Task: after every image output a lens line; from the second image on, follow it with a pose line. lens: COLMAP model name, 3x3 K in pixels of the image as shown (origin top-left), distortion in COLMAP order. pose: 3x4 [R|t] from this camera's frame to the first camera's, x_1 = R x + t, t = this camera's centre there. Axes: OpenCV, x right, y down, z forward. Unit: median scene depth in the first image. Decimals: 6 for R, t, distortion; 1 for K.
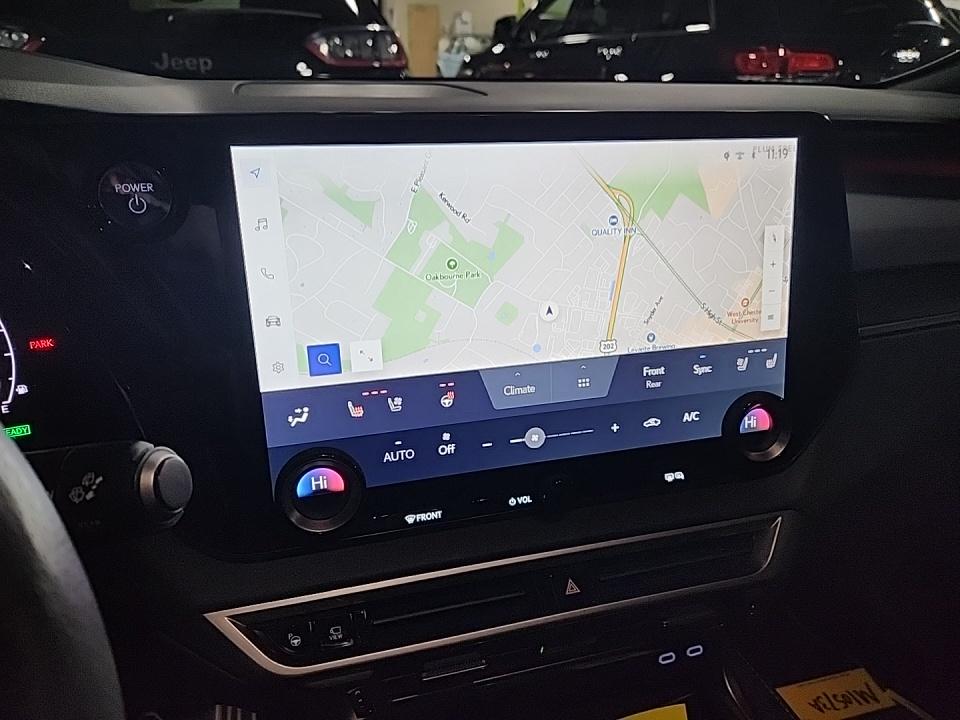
lens RADIAL K [[663.8, 0, 480.0], [0, 663.8, 360.0], [0, 0, 1]] dist [0.003827, 0.001751]
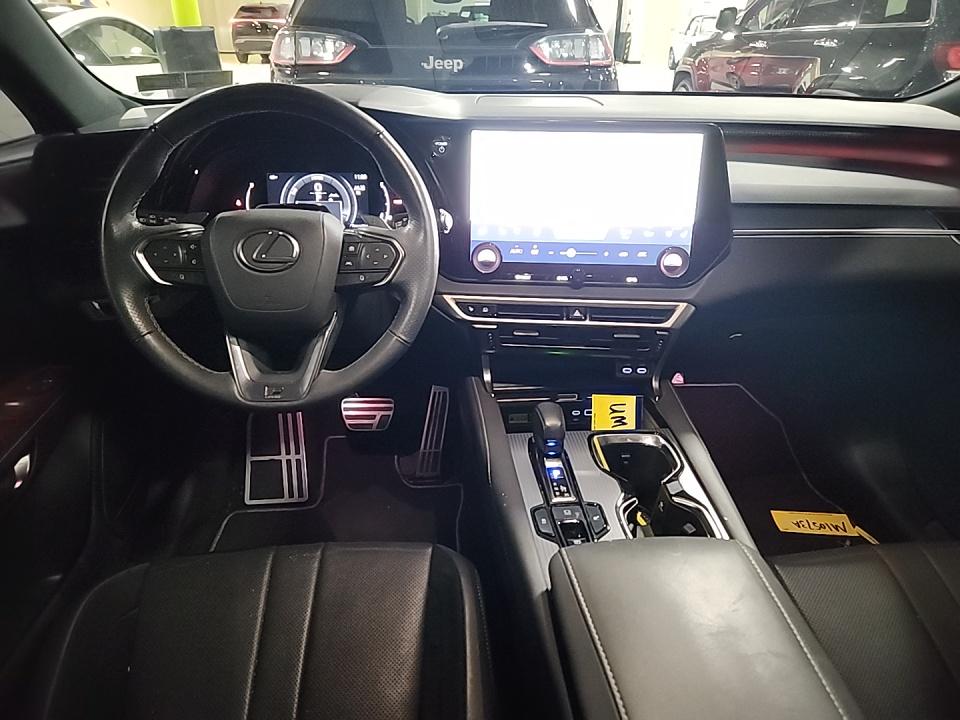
lens RADIAL K [[659.5, 0, 480.0], [0, 659.5, 360.0], [0, 0, 1]] dist [0.078790, -0.078157]
pose [[0.947892, 0.135414, -0.288382, 0.482305], [-0.128683, 0.990785, 0.042266, 0.412809], [0.291448, -0.002953, 0.956582, -1.354534]]
